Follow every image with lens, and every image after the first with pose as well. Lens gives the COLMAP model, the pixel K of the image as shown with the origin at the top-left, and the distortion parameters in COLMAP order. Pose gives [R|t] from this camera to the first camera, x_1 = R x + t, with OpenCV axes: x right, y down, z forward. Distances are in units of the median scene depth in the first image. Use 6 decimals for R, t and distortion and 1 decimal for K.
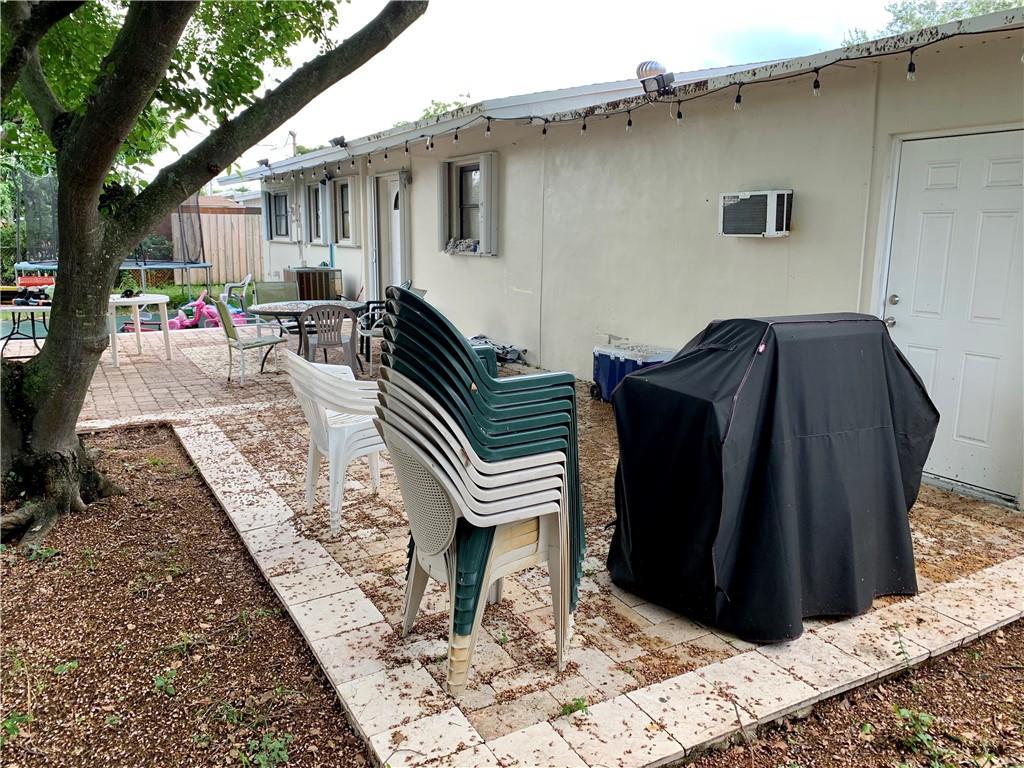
lens RADIAL K [[780.8, 0, 504.7], [0, 780.8, 375.9], [0, 0, 1]] dist [0.035252, -0.035891]
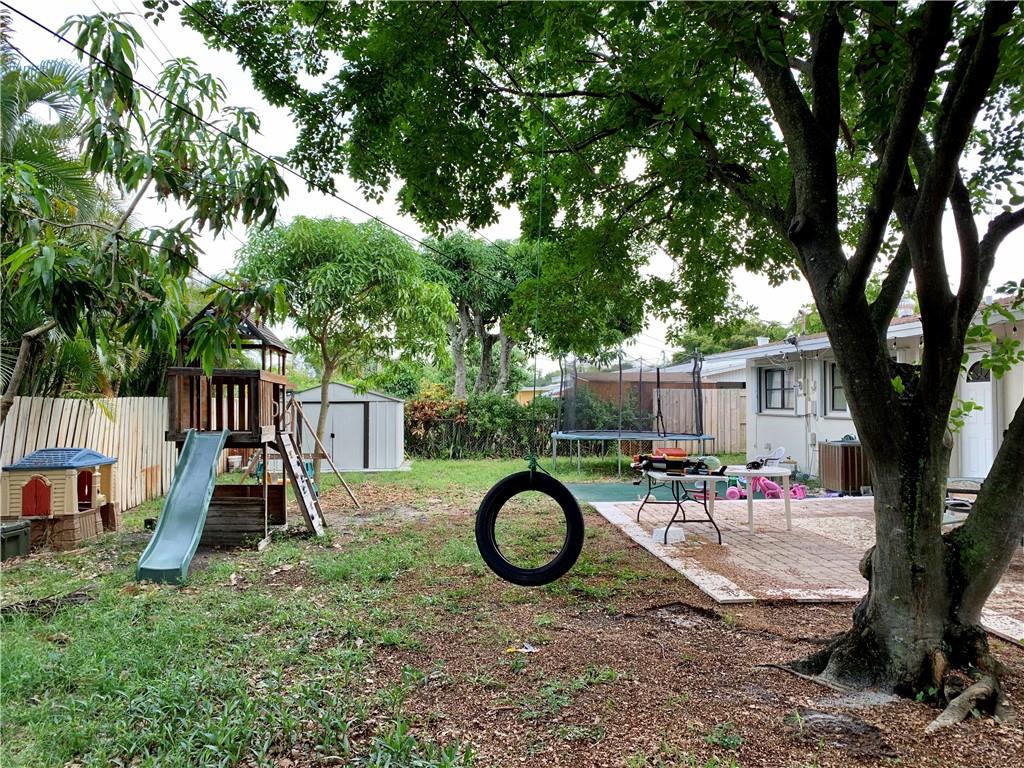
lens RADIAL K [[780.8, 0, 504.7], [0, 780.8, 375.9], [0, 0, 1]] dist [0.035252, -0.035891]
pose [[0.916111, -0.017291, -0.400553, -0.222854], [-0.068302, 0.977734, -0.198421, 0.007533], [0.395065, 0.209134, 0.894532, -0.074730]]
